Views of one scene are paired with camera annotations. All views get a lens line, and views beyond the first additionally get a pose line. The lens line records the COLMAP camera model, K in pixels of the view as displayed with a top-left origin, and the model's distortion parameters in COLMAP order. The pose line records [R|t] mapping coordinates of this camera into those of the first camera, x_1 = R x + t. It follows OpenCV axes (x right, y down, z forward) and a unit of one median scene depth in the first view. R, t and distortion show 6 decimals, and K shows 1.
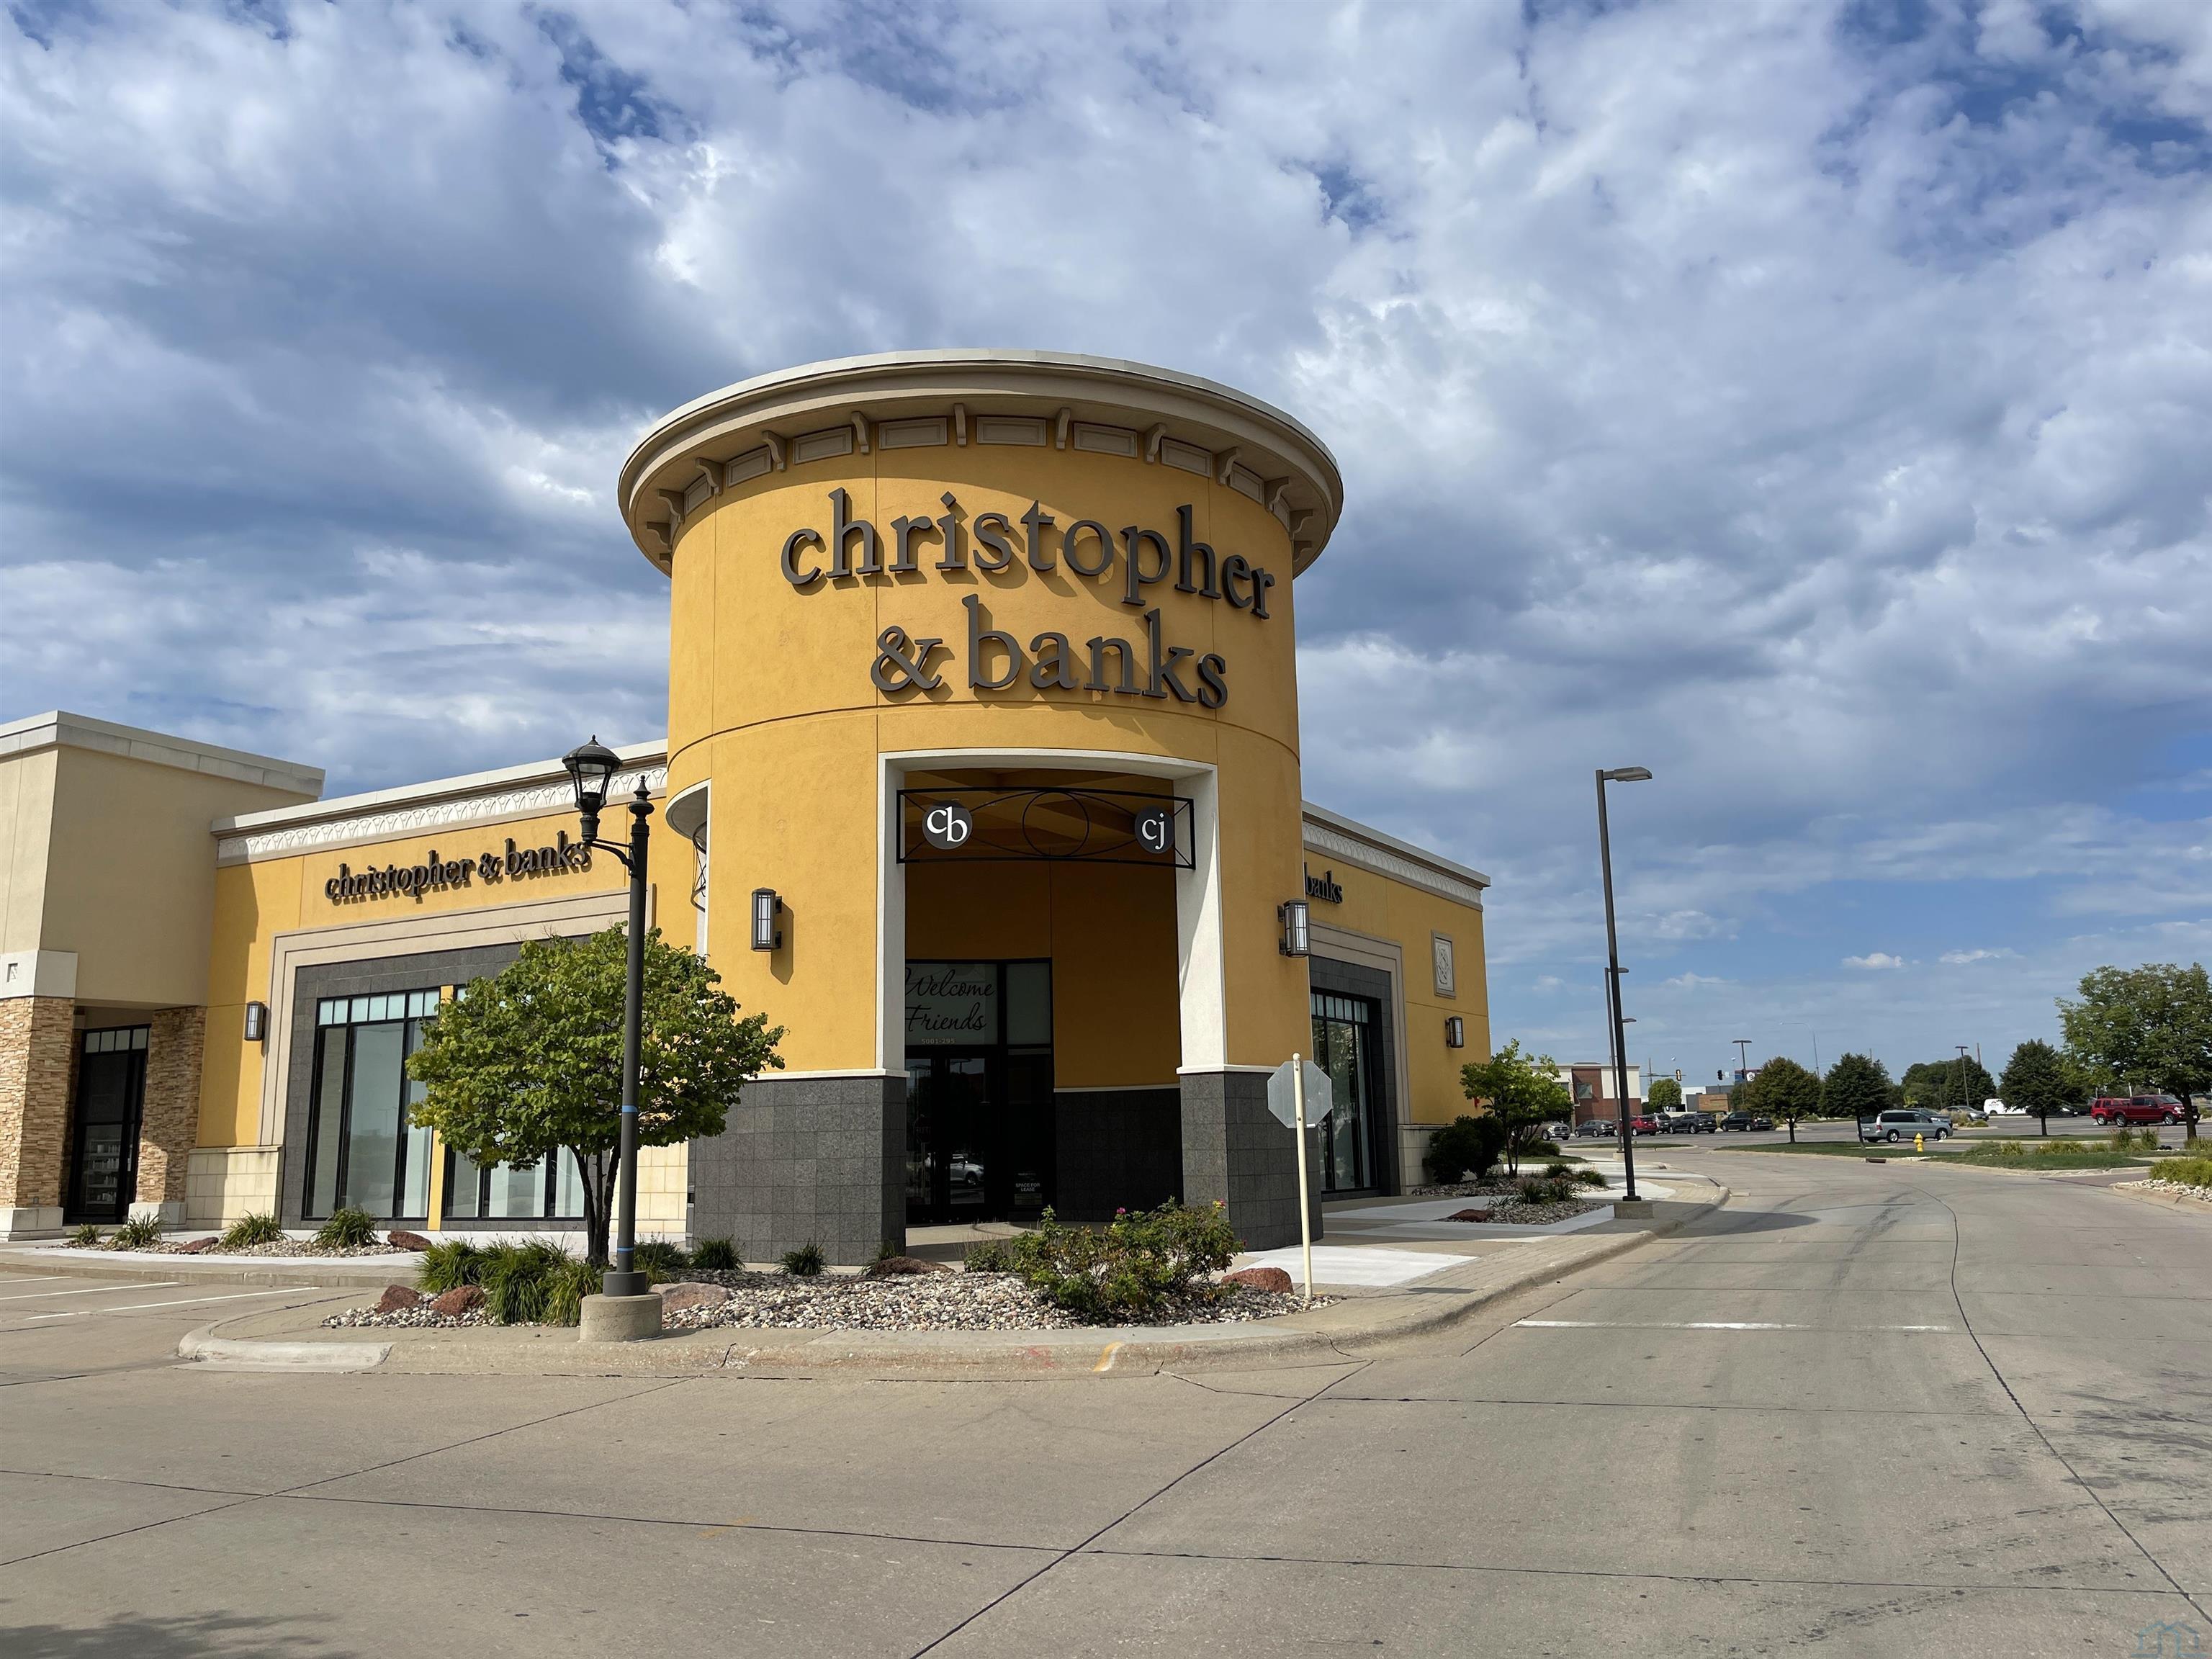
lens RADIAL K [[1667.5, 0, 1037.4], [0, 1667.5, 804.3], [0, 0, 1]] dist [0.079400, -0.101140]
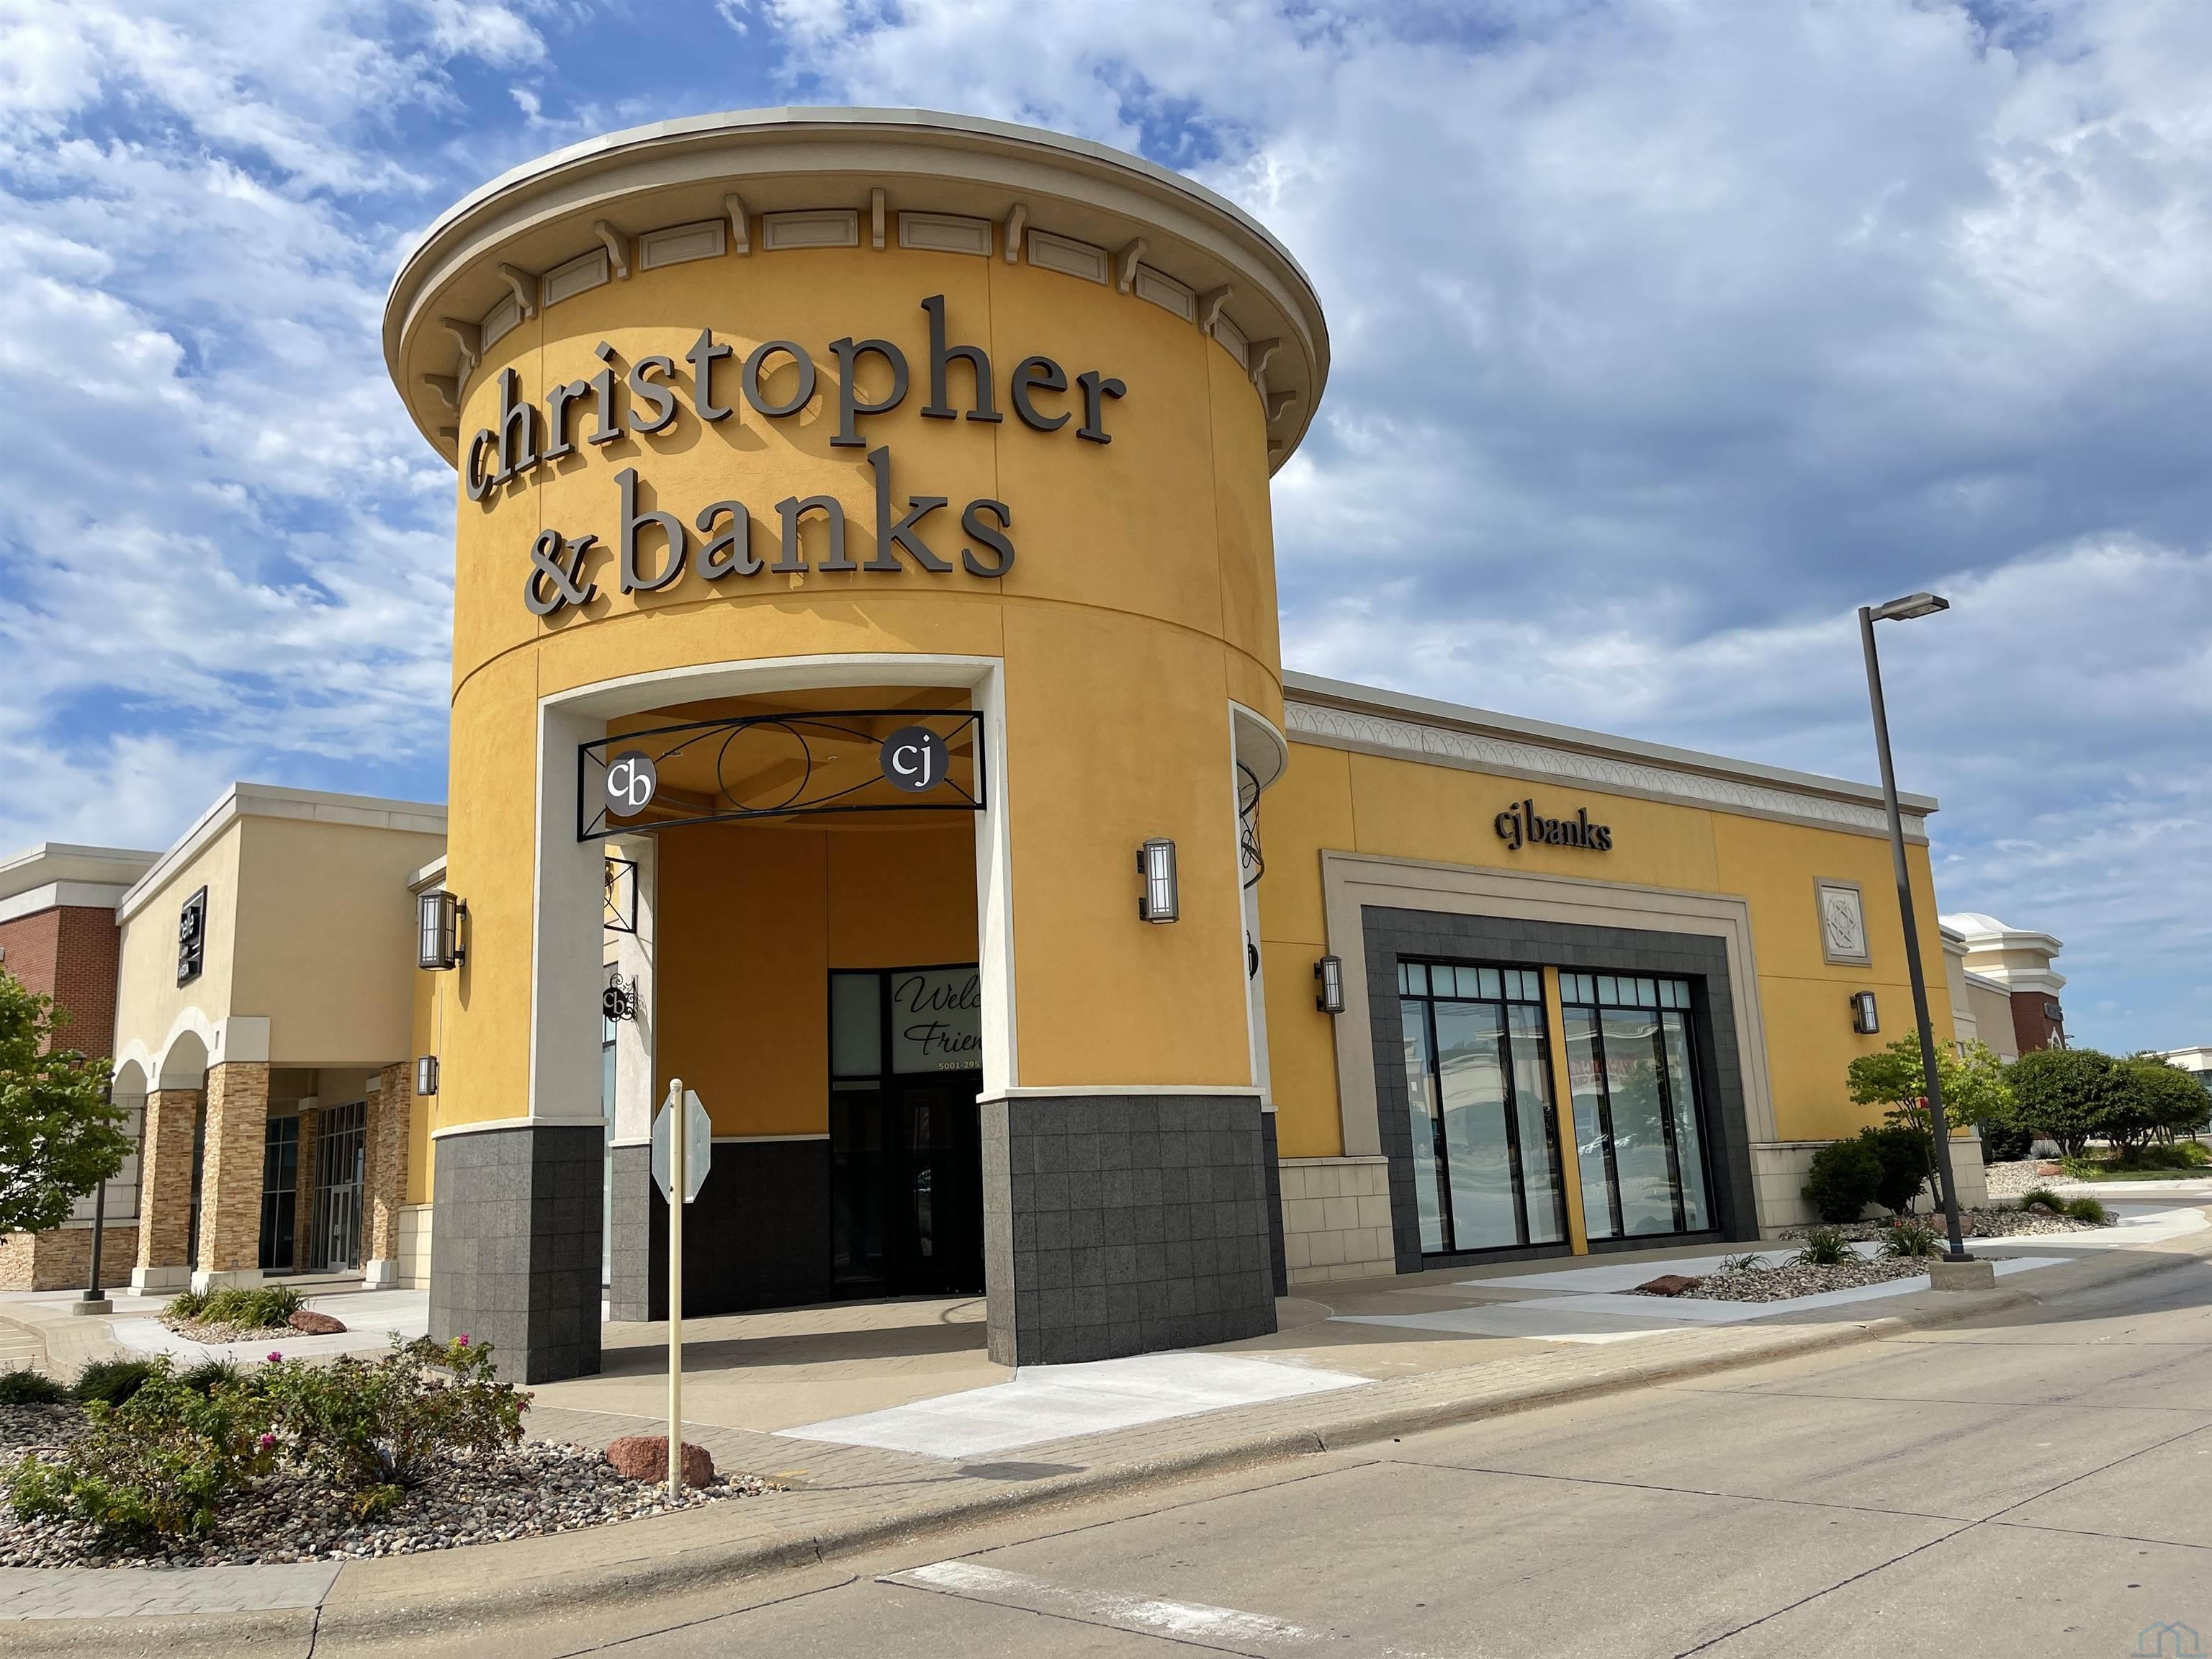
lens RADIAL K [[1667.5, 0, 1096.3], [0, 1667.5, 843.3], [0, 0, 1]] dist [0.079400, -0.101140]
pose [[0.921500, -0.097803, -0.375861, 0.394018], [0.101935, 0.994751, -0.008931, 0.063228], [0.374762, -0.030084, 0.926633, 0.364766]]
